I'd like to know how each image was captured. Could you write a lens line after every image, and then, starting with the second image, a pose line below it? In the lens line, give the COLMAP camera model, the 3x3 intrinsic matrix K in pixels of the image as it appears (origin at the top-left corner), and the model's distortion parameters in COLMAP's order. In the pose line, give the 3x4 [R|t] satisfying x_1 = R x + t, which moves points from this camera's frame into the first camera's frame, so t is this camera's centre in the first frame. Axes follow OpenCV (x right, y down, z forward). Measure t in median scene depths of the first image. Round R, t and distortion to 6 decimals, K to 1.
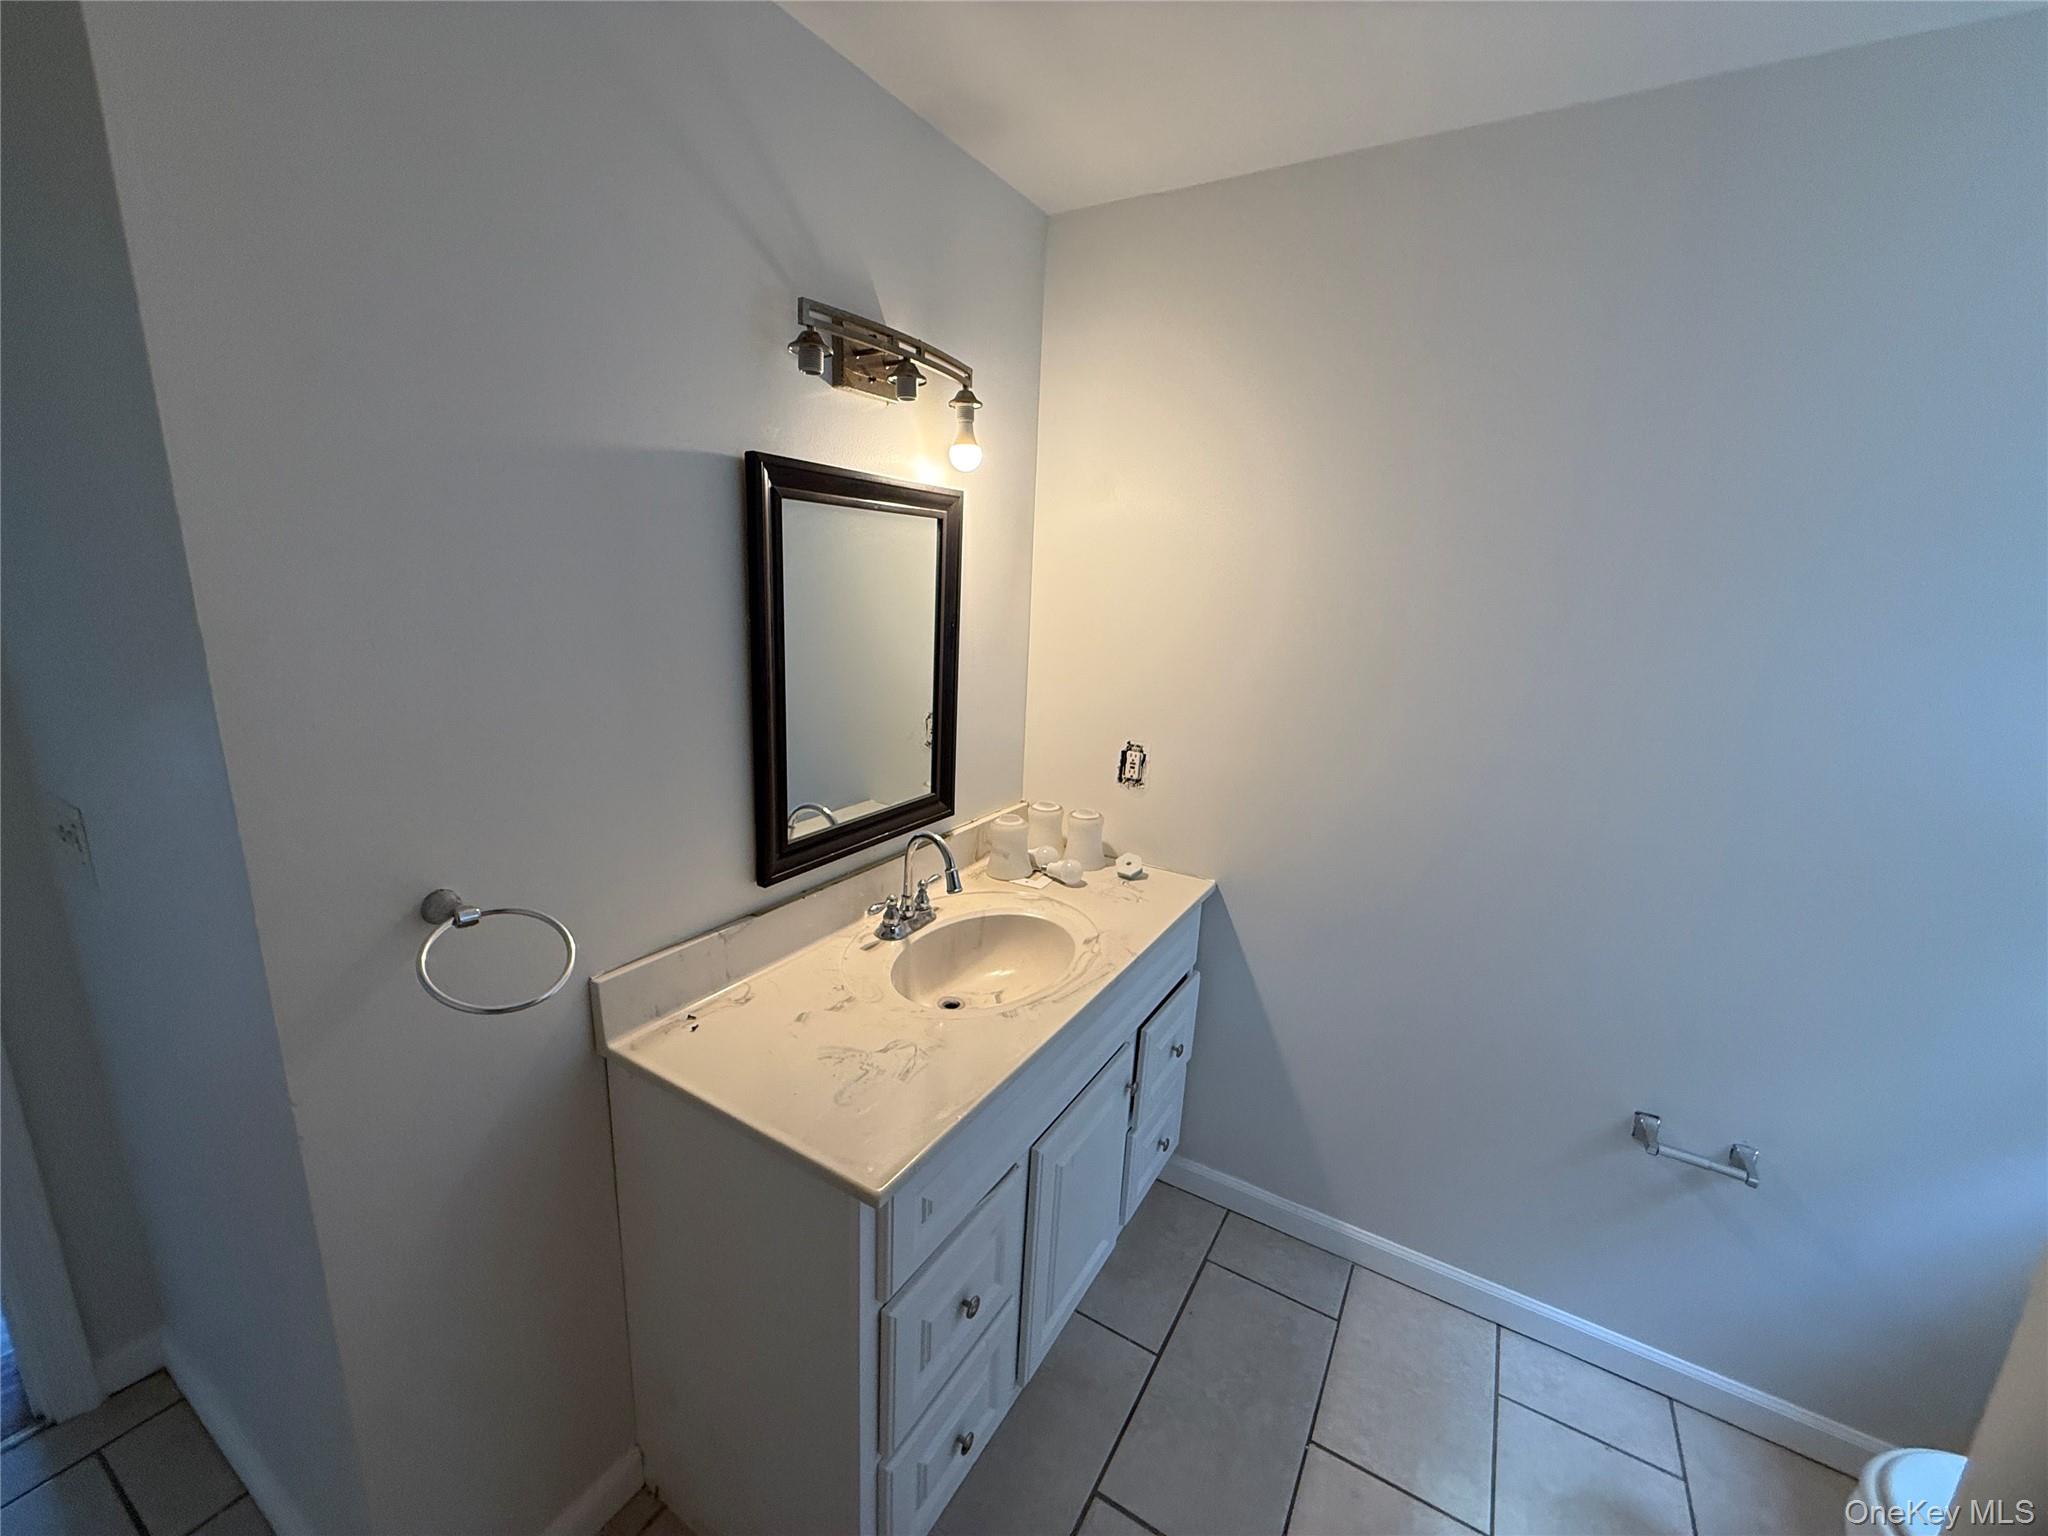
lens RADIAL K [[816.5, 0, 1019.3], [0, 816.5, 770.0], [0, 0, 1]] dist [0.000156, -0.000088]
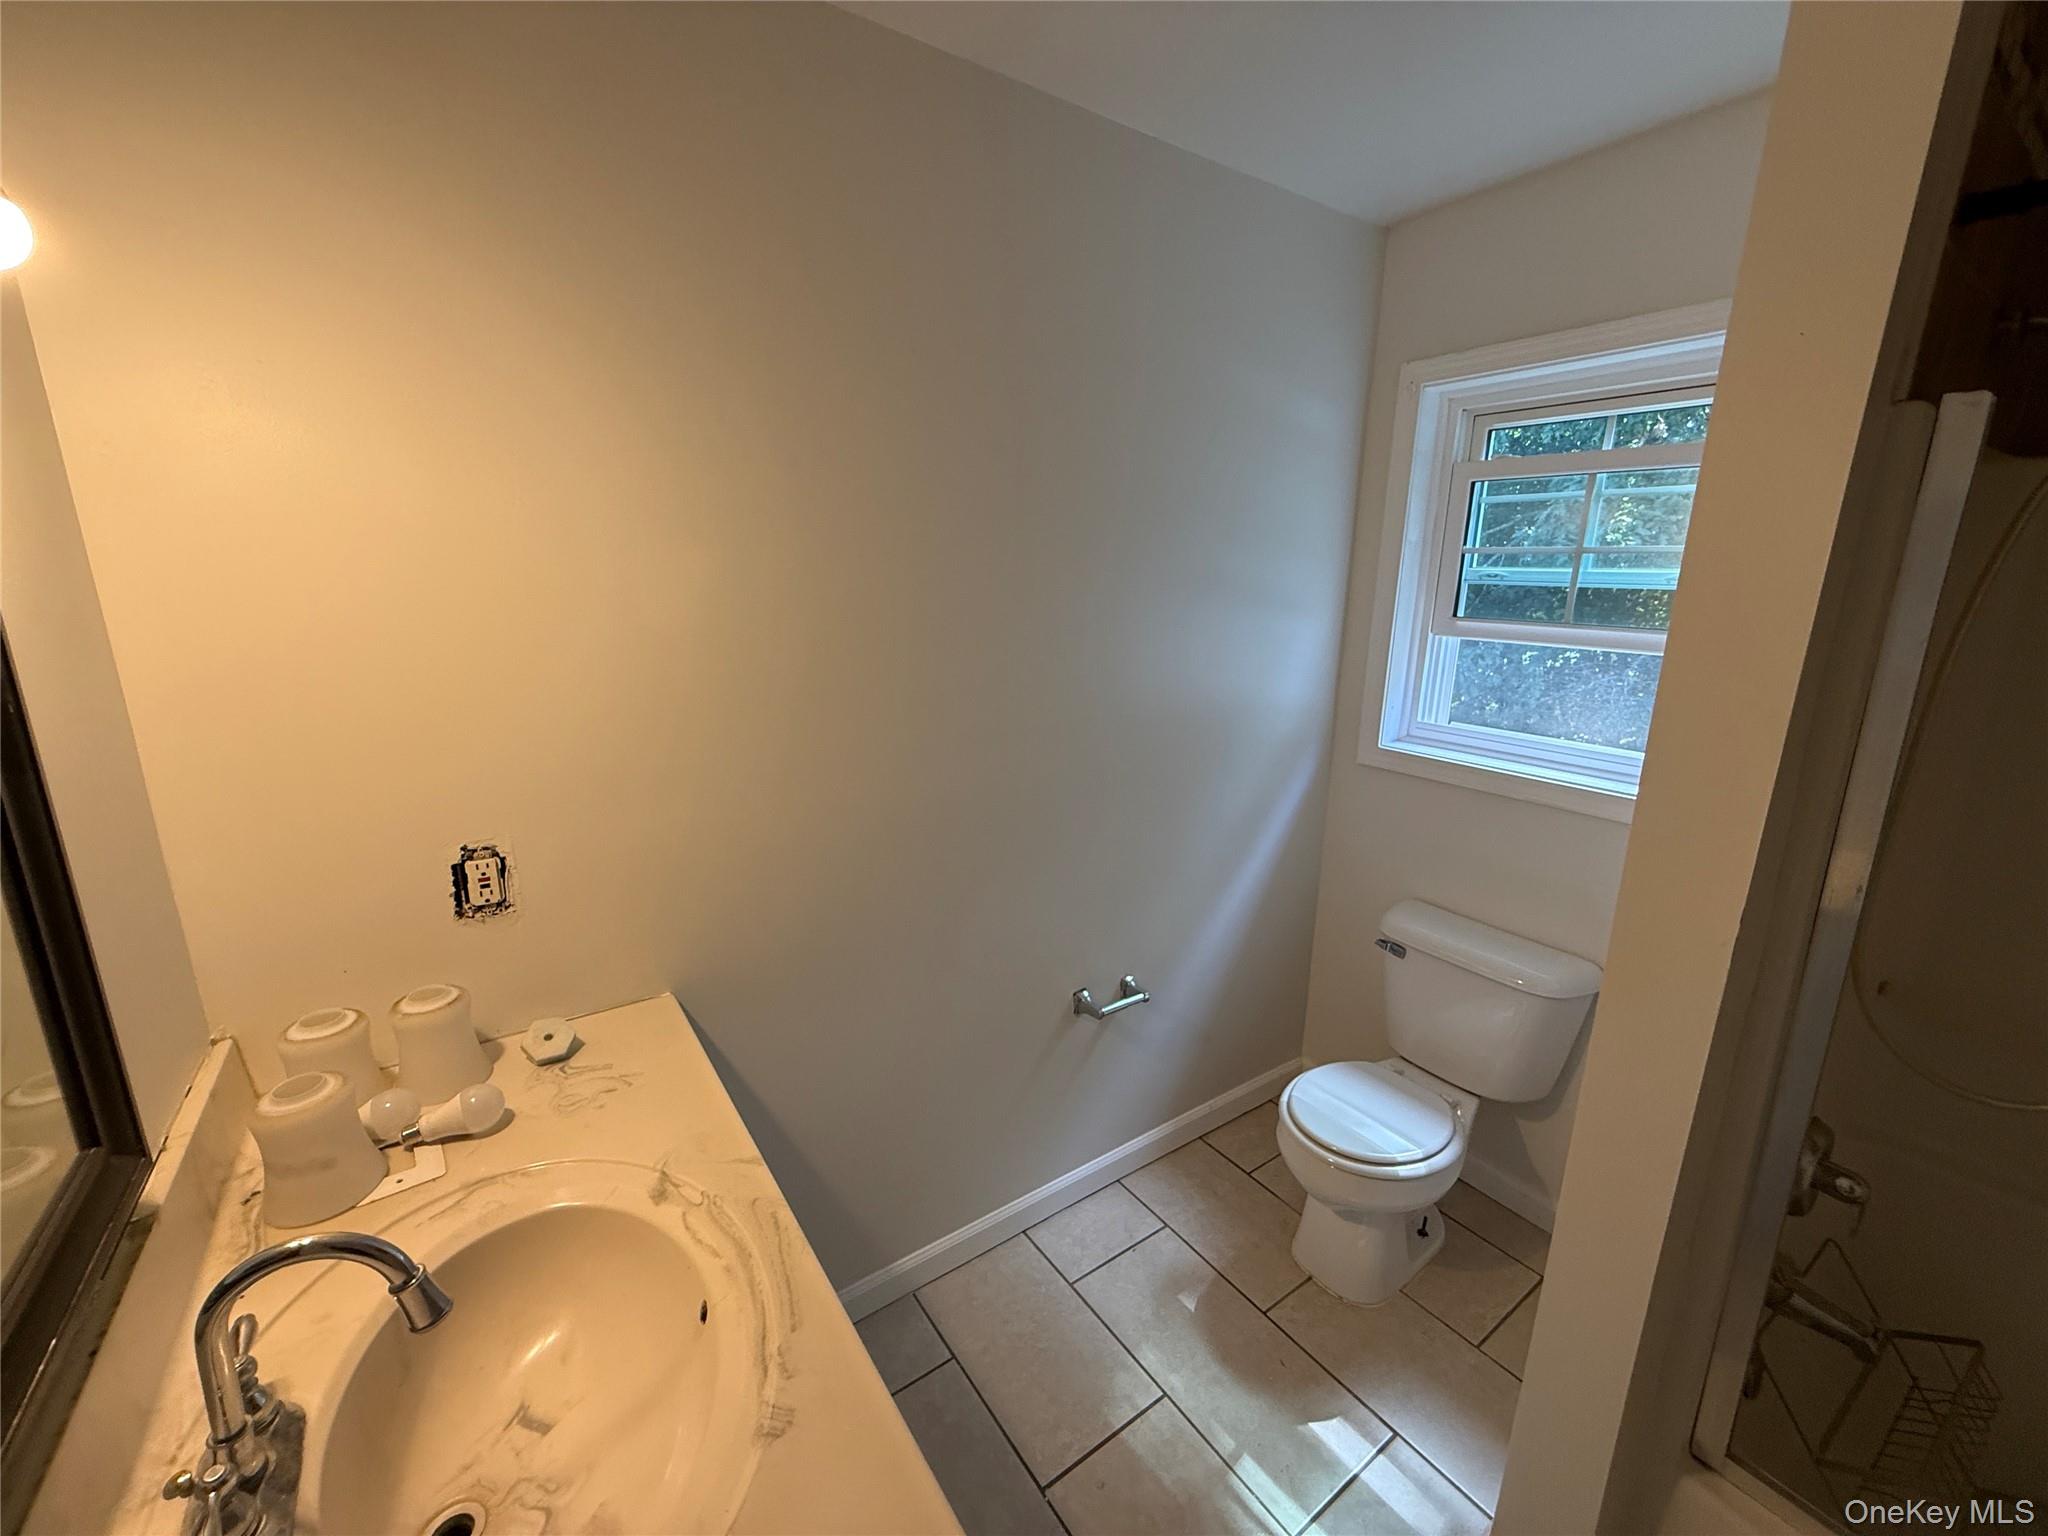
lens RADIAL K [[816.5, 0, 1019.3], [0, 816.5, 770.0], [0, 0, 1]] dist [0.000156, -0.000088]
pose [[0.406104, -0.256079, 0.877213, -0.210635], [0.218597, 0.959287, 0.178839, -0.110354], [-0.887296, 0.119129, 0.445548, 0.414458]]
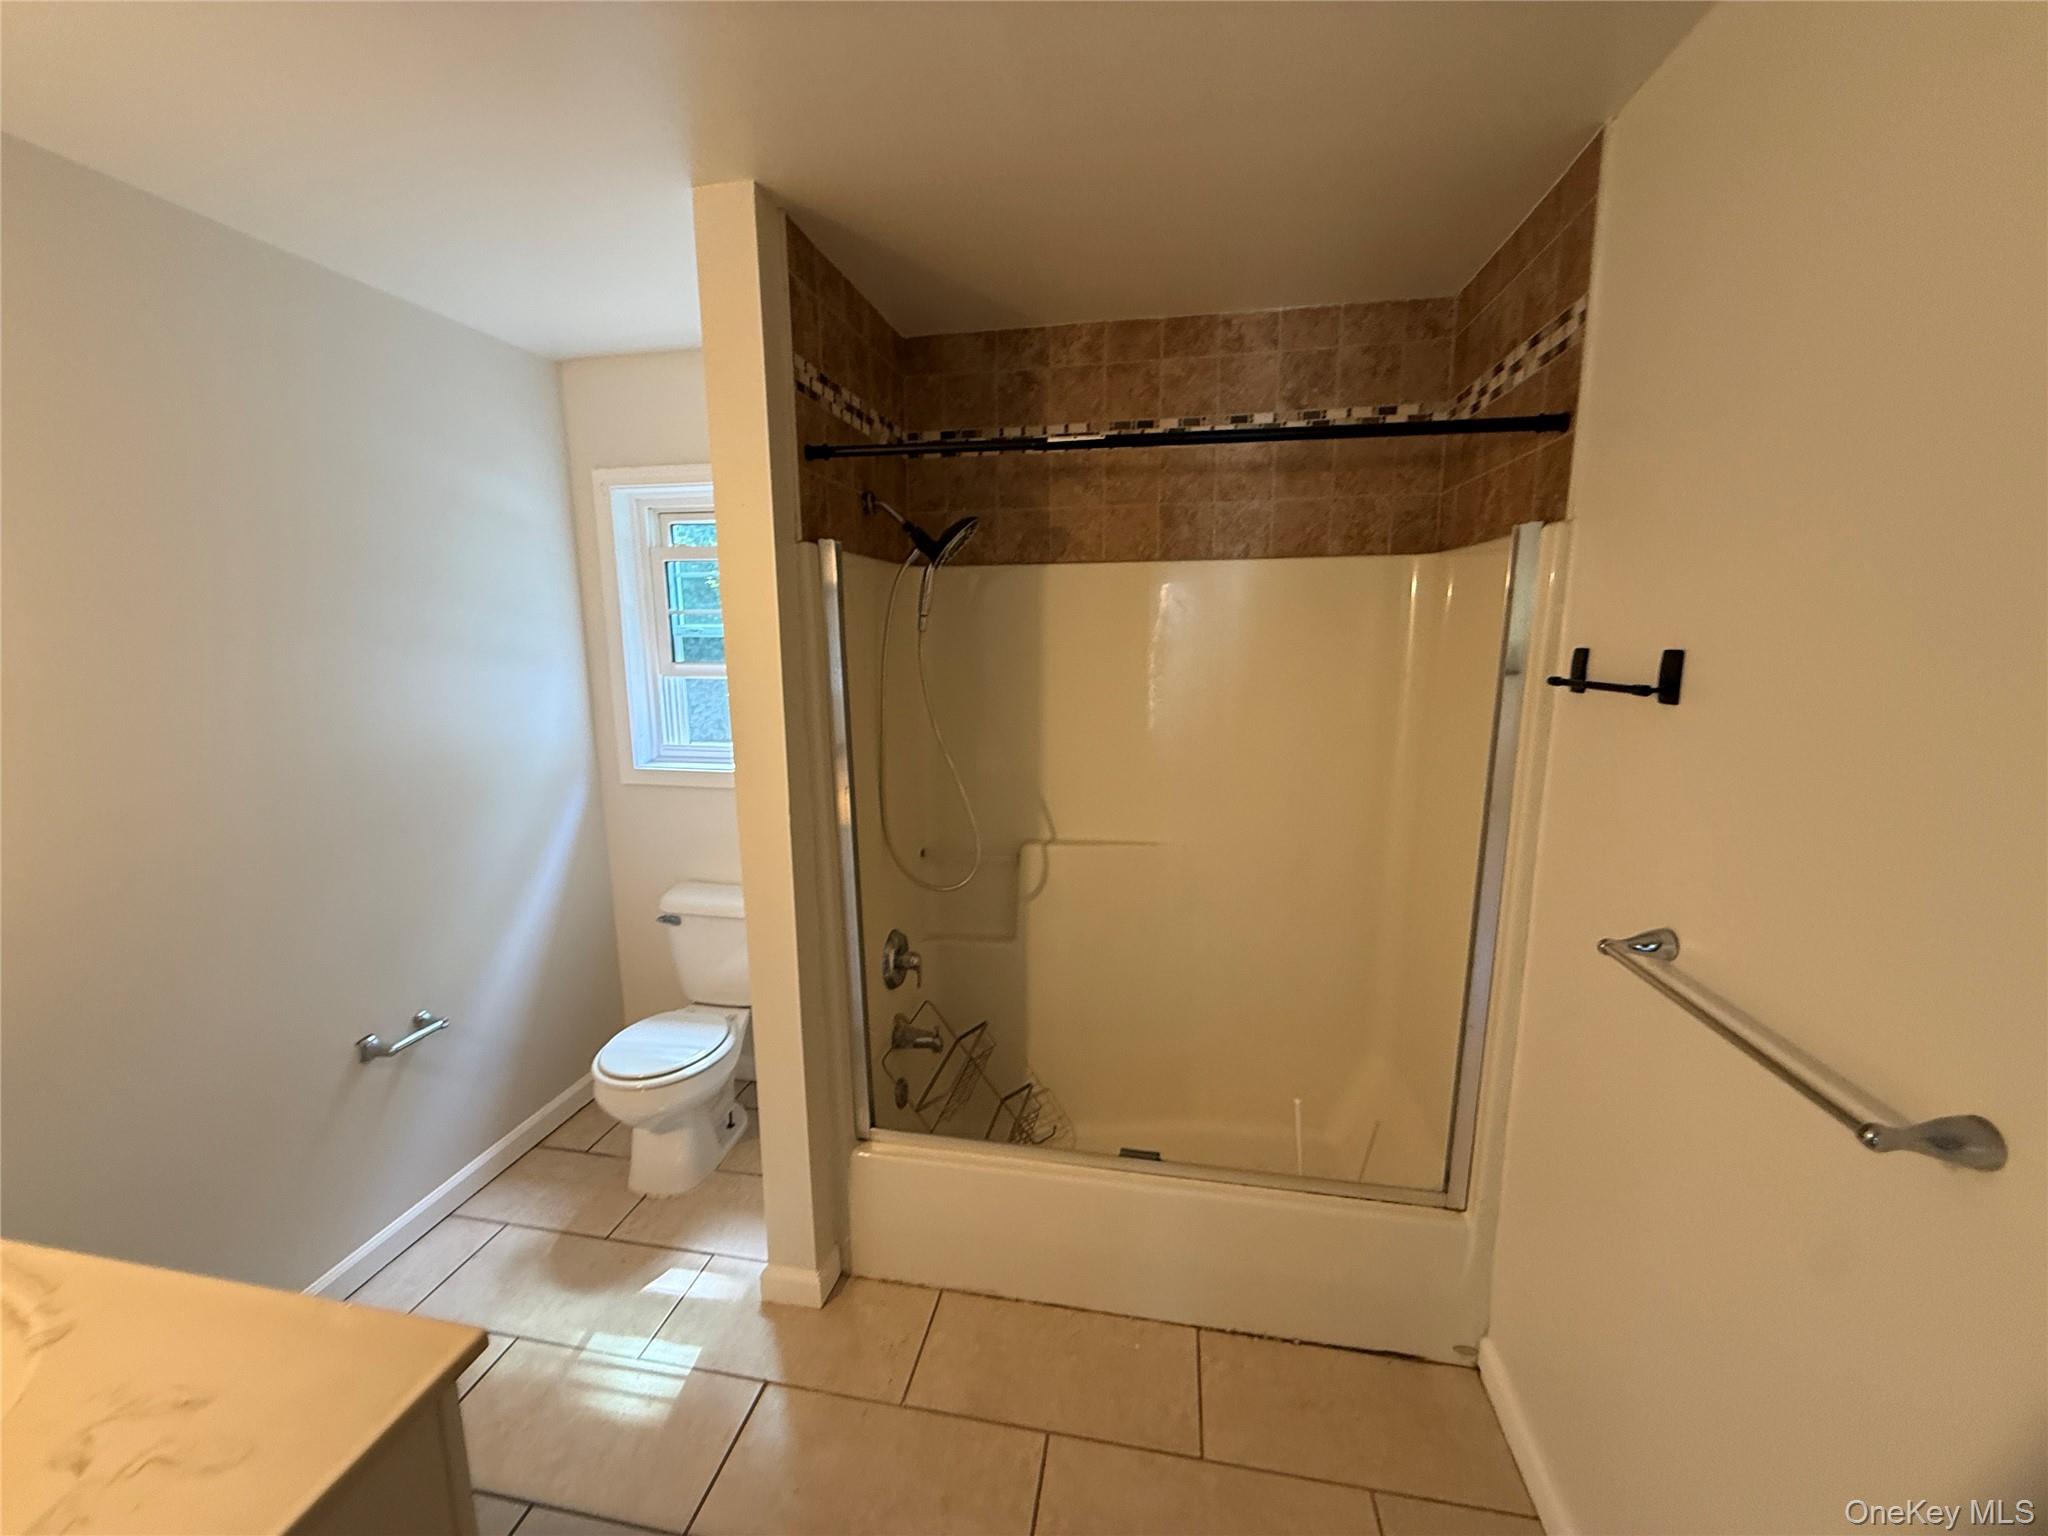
lens RADIAL K [[816.5, 0, 1019.3], [0, 816.5, 770.0], [0, 0, 1]] dist [0.000156, -0.000088]
pose [[-0.351371, -0.201329, 0.914333, -0.532985], [0.210868, 0.934494, 0.286803, -0.090056], [-0.912181, 0.293578, -0.285900, 0.269780]]
